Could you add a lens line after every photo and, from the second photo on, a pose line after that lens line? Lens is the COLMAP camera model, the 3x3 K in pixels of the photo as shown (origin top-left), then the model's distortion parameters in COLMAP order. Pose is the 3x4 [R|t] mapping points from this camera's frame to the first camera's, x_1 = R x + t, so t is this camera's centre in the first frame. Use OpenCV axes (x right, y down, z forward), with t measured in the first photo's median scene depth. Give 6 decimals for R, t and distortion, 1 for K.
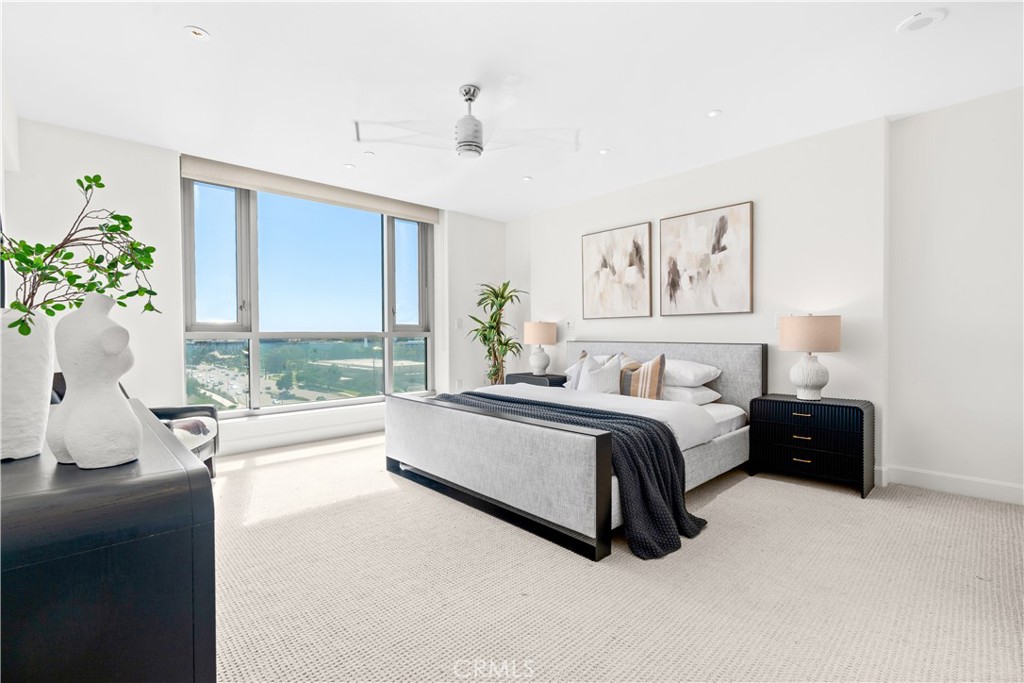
lens RADIAL K [[470.6, 0, 508.3], [0, 470.6, 345.9], [0, 0, 1]] dist [-0.001014, 0.000376]
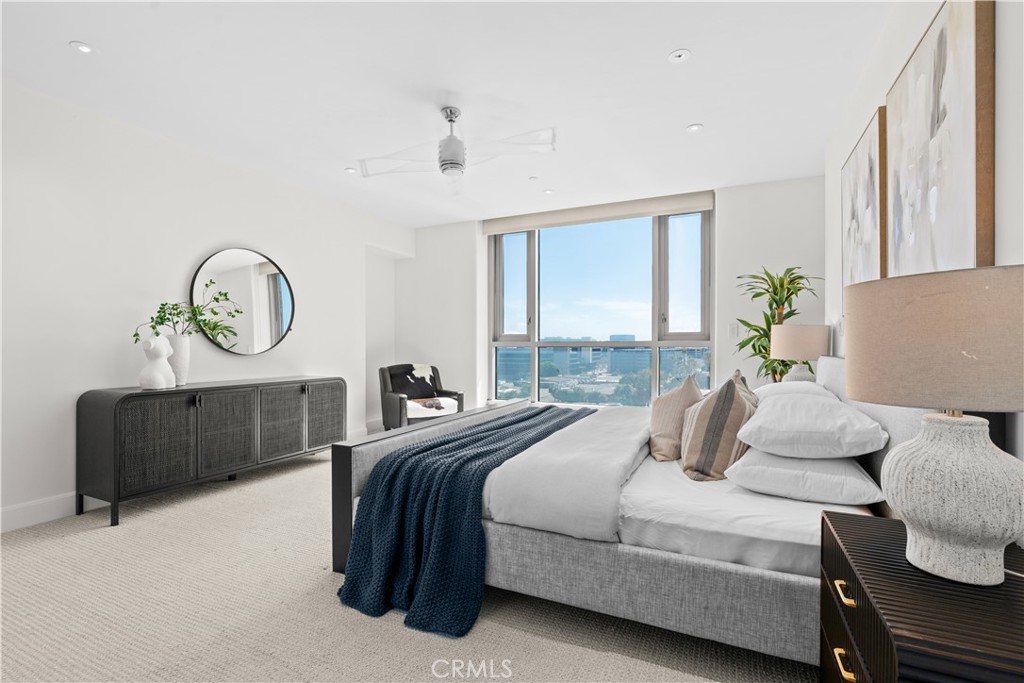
lens RADIAL K [[470.6, 0, 508.3], [0, 470.6, 345.9], [0, 0, 1]] dist [-0.001014, 0.000376]
pose [[0.350968, 0.006489, -0.936365, 0.570876], [-0.027696, 0.999610, -0.003453, -0.009845], [0.935978, 0.027146, 0.351011, 0.452599]]
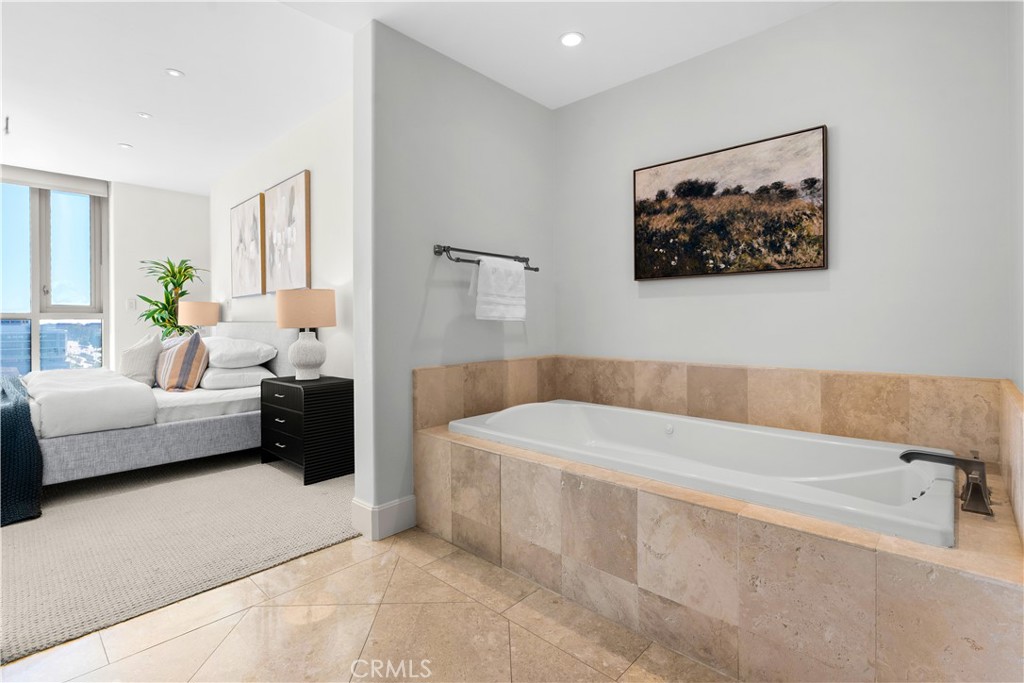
lens RADIAL K [[473.9, 0, 521.8], [0, 473.9, 320.7], [0, 0, 1]] dist [-0.003478, -0.000061]
pose [[0.997718, -0.005257, 0.067308, 0.703137], [0.006939, 0.999669, -0.024771, 0.016212], [-0.067156, 0.025182, 0.997425, 0.022243]]
